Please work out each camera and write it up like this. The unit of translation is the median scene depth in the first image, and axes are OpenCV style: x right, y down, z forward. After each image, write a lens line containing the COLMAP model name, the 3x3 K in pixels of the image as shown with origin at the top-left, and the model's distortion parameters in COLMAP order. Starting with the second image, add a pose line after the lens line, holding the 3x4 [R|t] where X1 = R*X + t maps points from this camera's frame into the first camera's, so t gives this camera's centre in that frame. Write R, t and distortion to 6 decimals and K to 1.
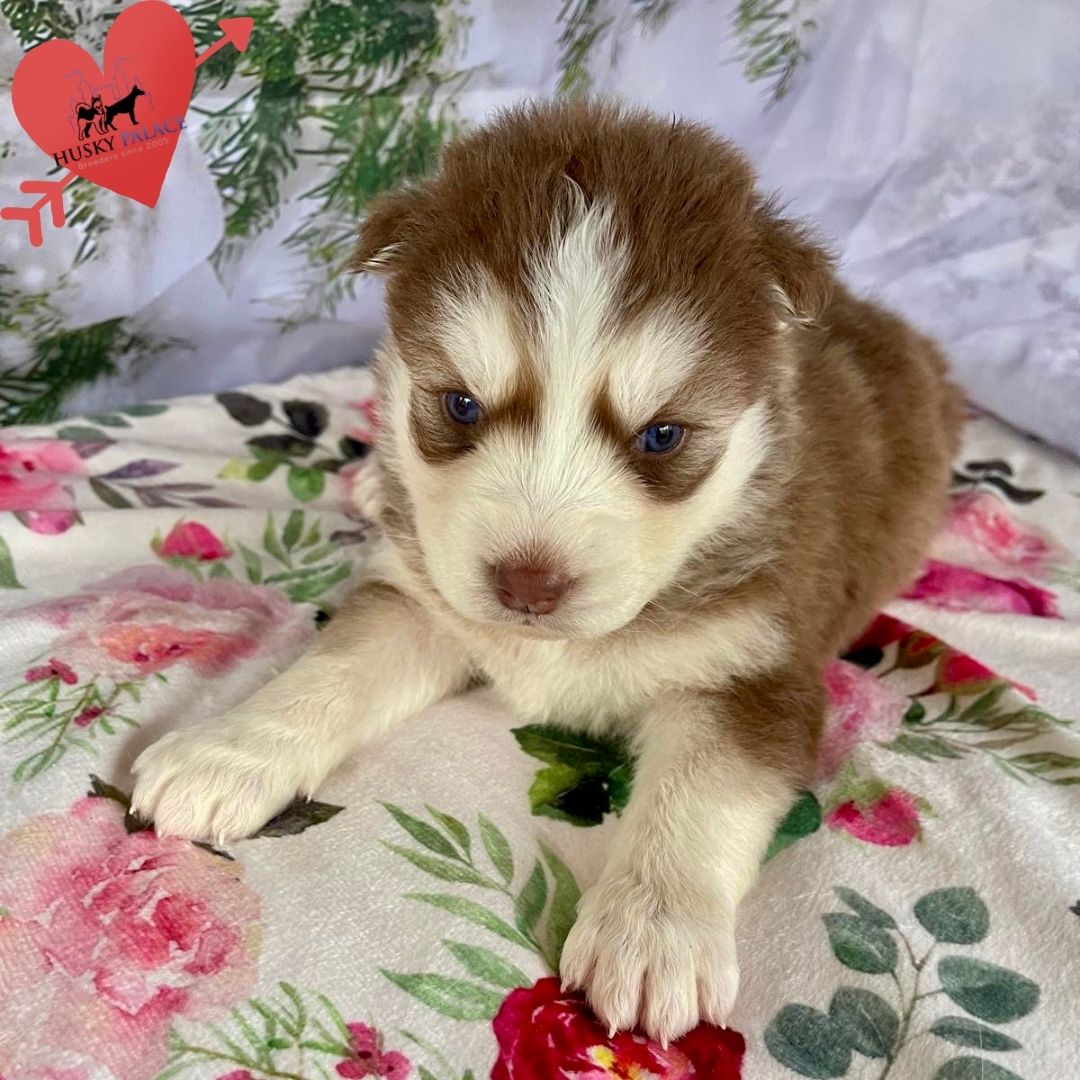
lens RADIAL K [[1228.7, 0, 633.0], [0, 1228.7, 561.6], [0, 0, 1]] dist [0.177538, -0.391423]
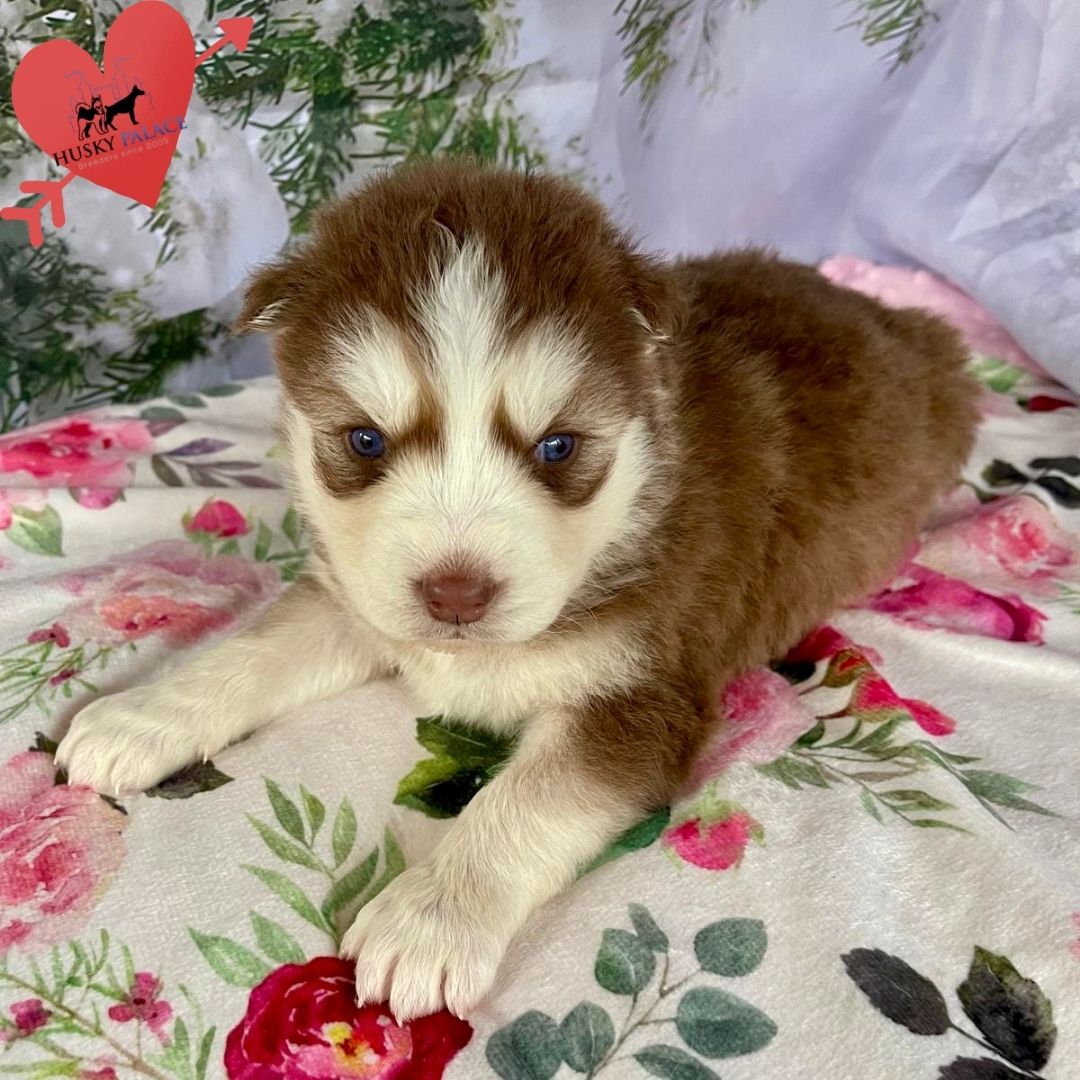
lens RADIAL K [[1213.8, 0, 592.3], [0, 1213.8, 567.8], [0, 0, 1]] dist [0.134068, -0.301703]
pose [[0.966385, 0.066158, -0.248440, 0.237559], [-0.048831, 0.995967, 0.075273, -0.065922], [0.252418, -0.060611, 0.965718, -0.002370]]
